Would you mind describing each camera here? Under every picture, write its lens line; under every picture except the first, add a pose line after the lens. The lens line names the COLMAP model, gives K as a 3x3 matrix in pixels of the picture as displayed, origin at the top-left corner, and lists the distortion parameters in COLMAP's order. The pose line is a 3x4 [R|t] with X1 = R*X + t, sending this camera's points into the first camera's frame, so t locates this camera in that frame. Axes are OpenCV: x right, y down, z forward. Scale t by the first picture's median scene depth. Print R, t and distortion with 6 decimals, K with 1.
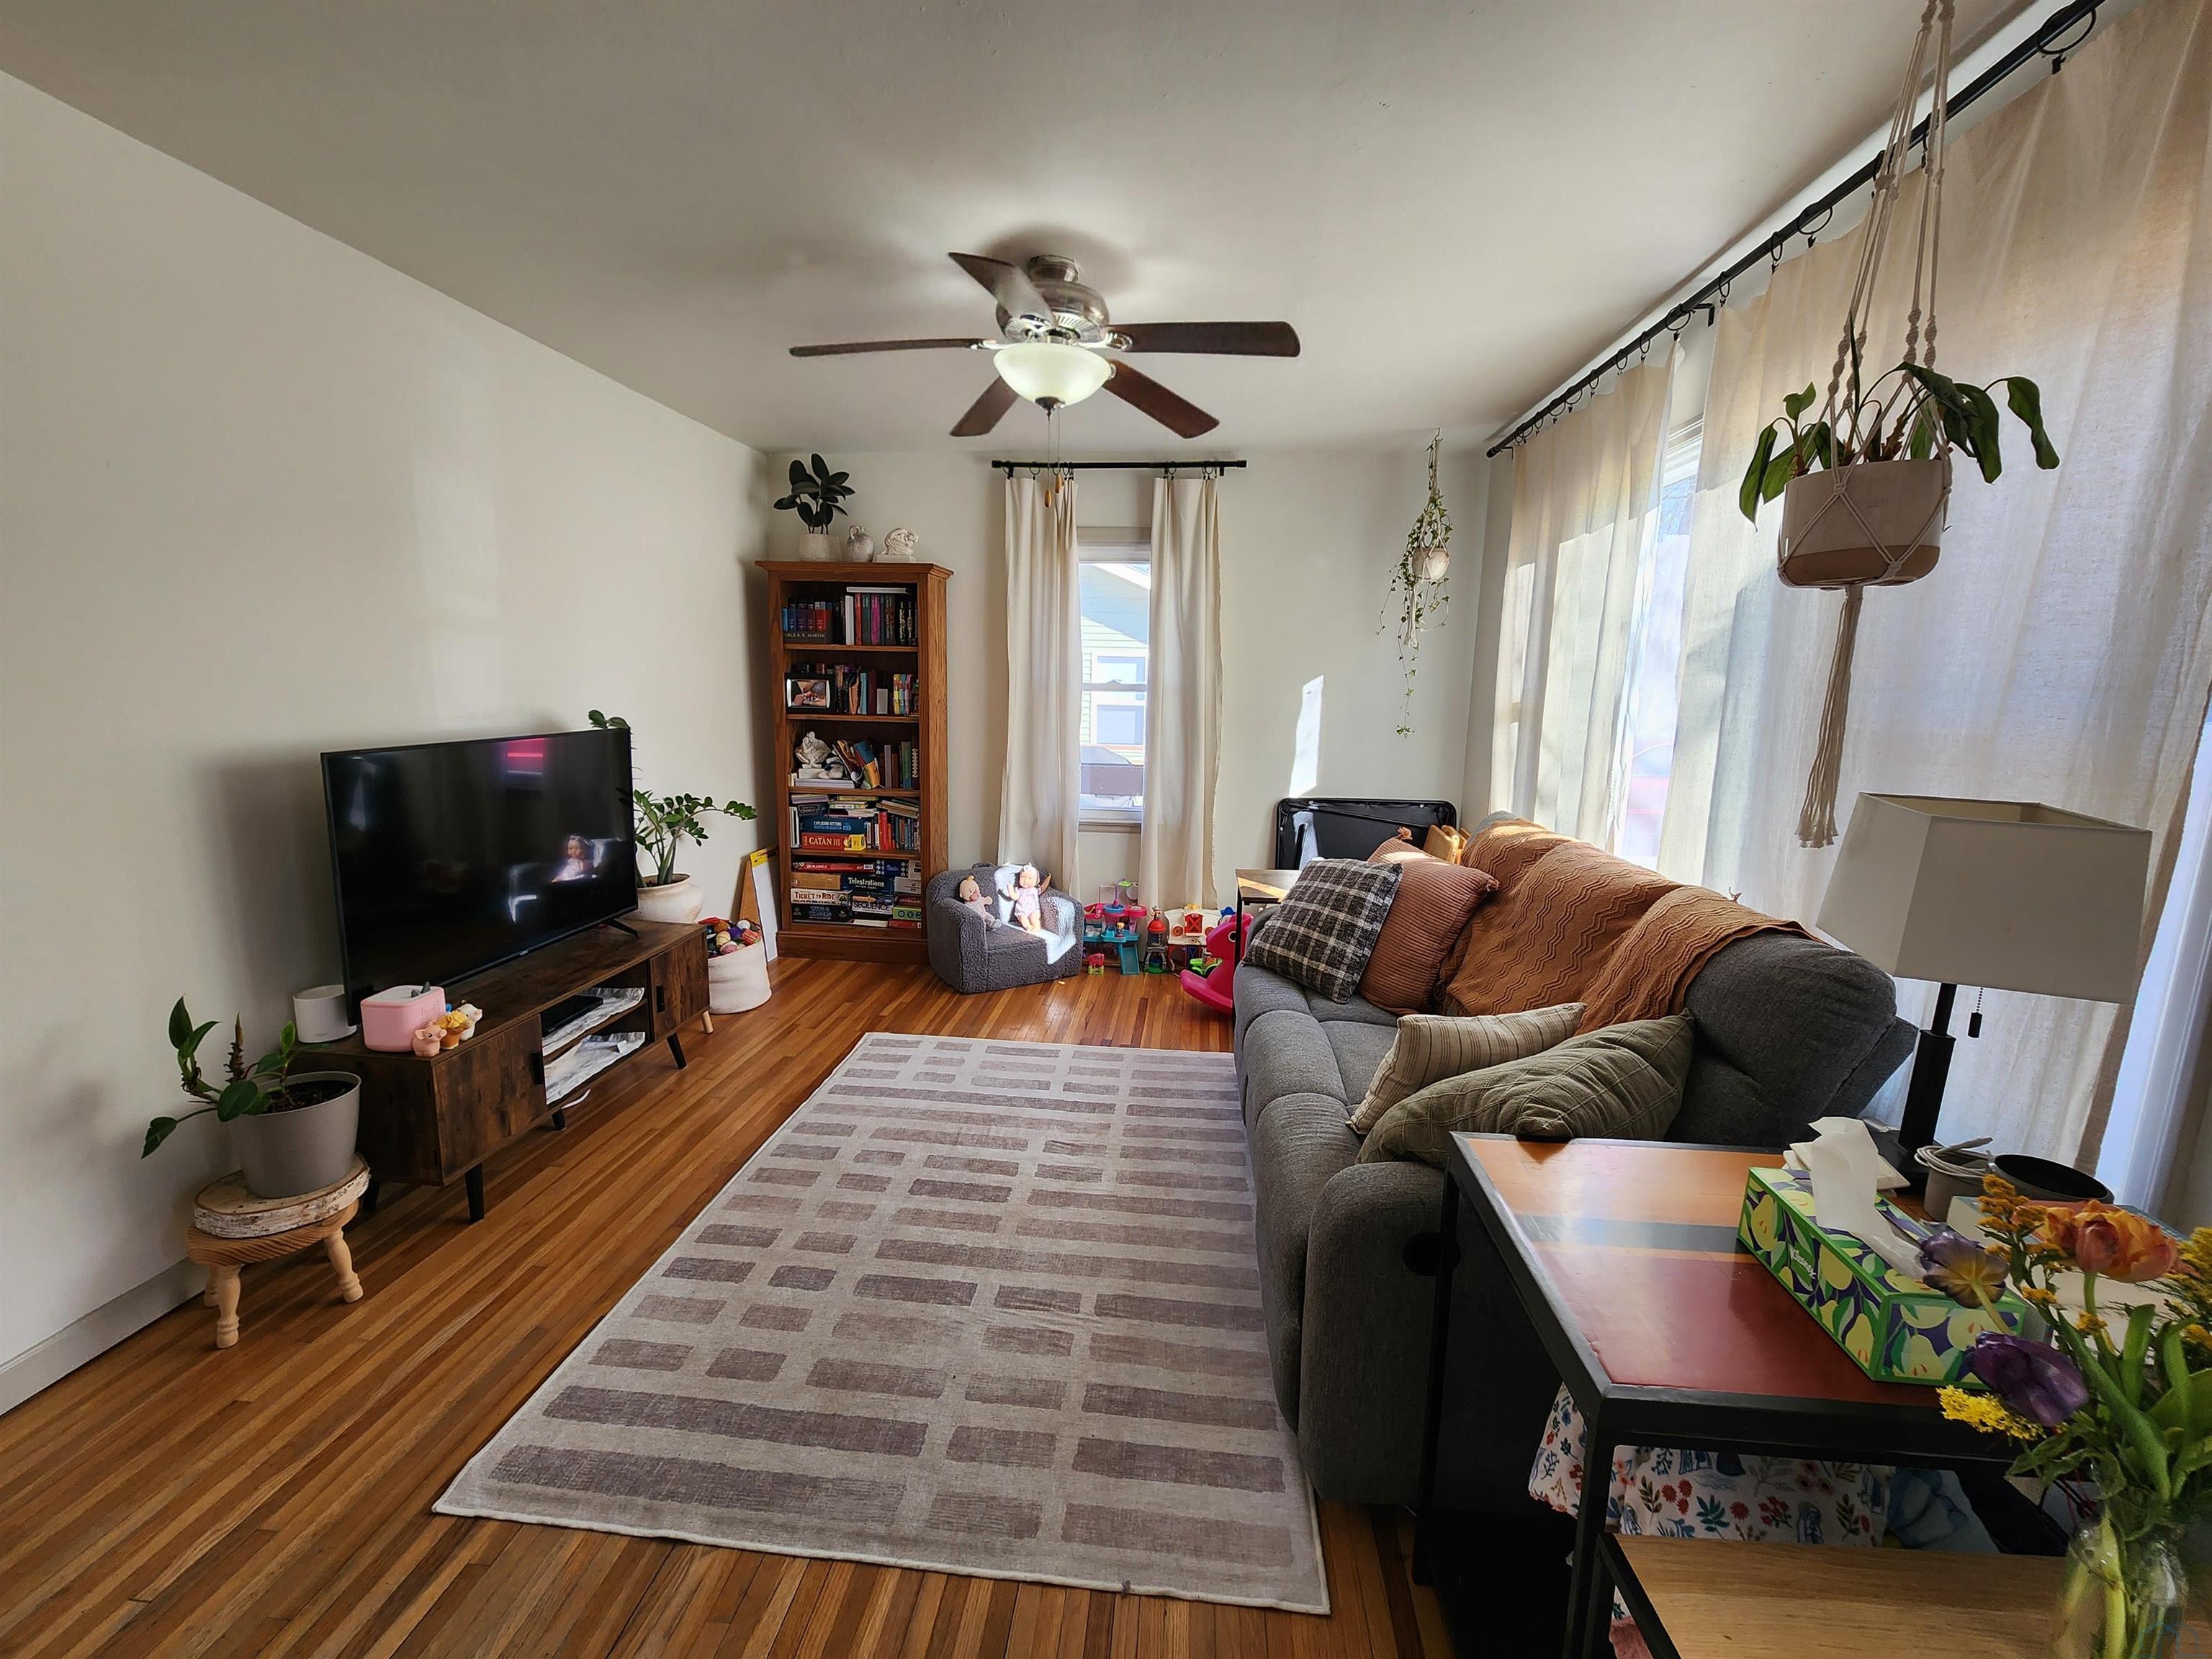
lens RADIAL K [[905.6, 0, 1104.7], [0, 905.6, 834.5], [0, 0, 1]] dist [0.001205, 0.000151]
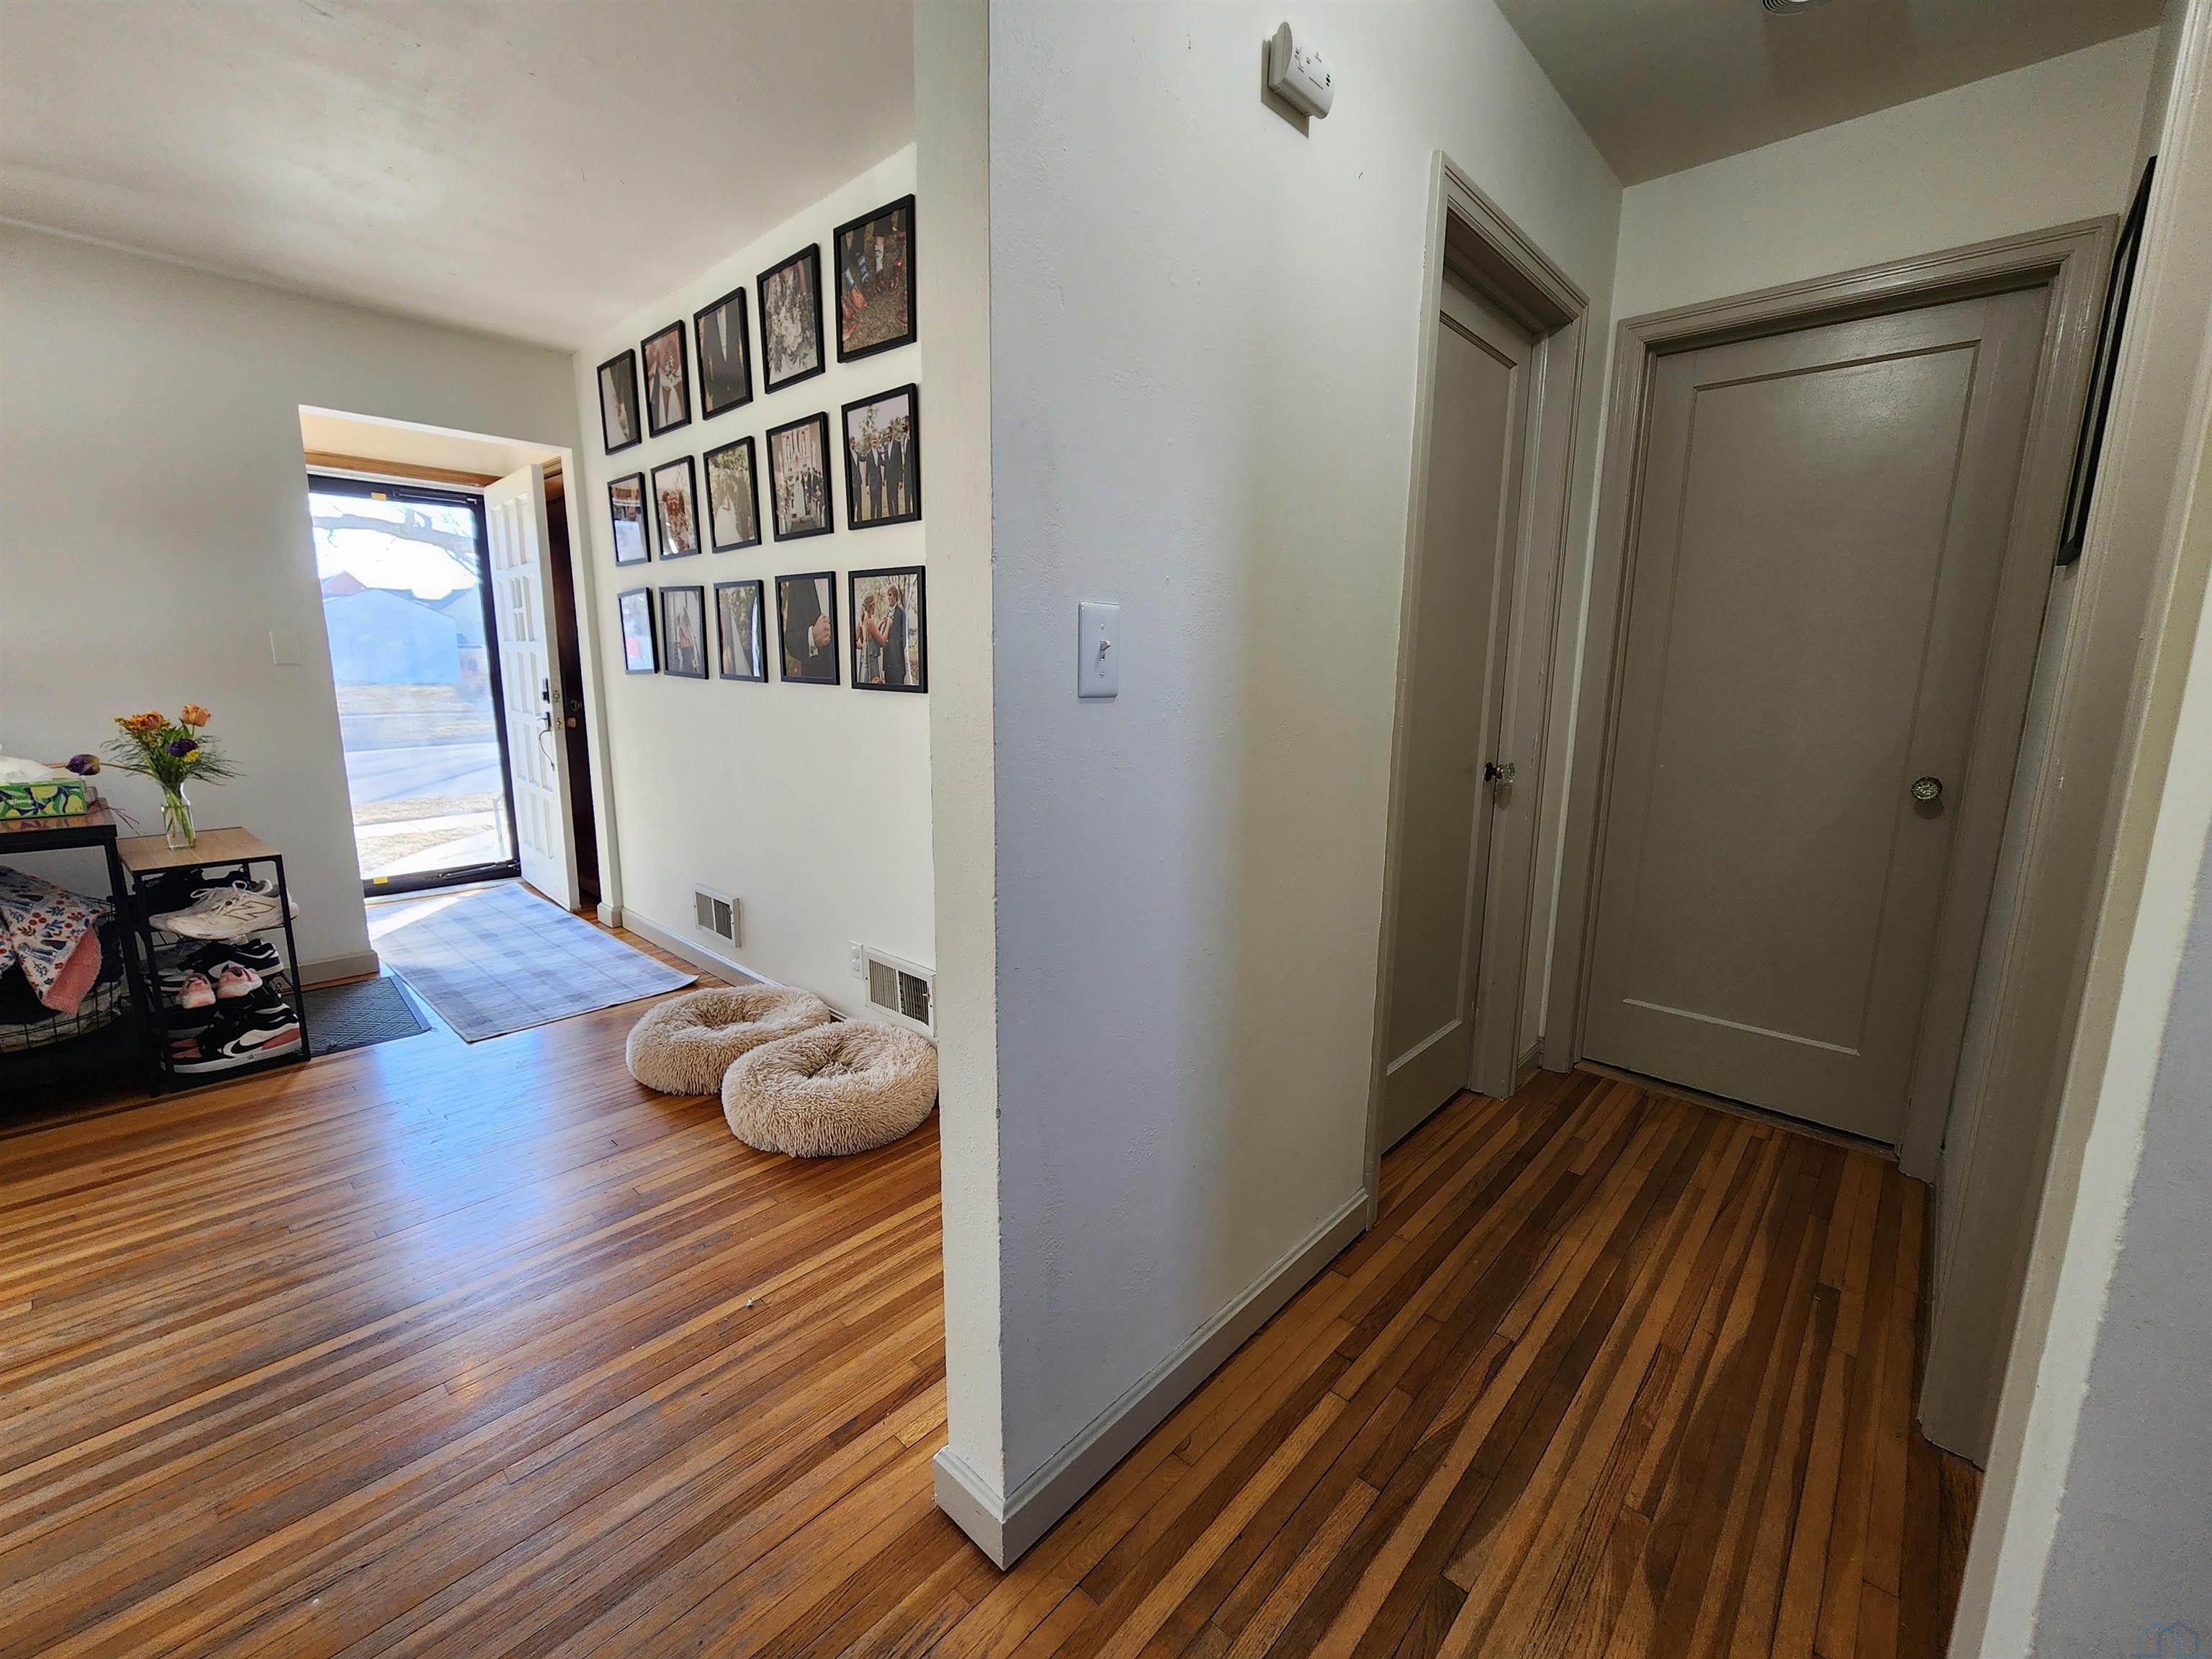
lens RADIAL K [[905.6, 0, 1109.0], [0, 905.6, 828.4], [0, 0, 1]] dist [0.001205, 0.000151]
pose [[-0.799404, -0.136514, 0.585079, -2.937290], [0.073261, 0.944426, 0.320457, -0.040669], [-0.596311, 0.299038, -0.744976, 1.033159]]
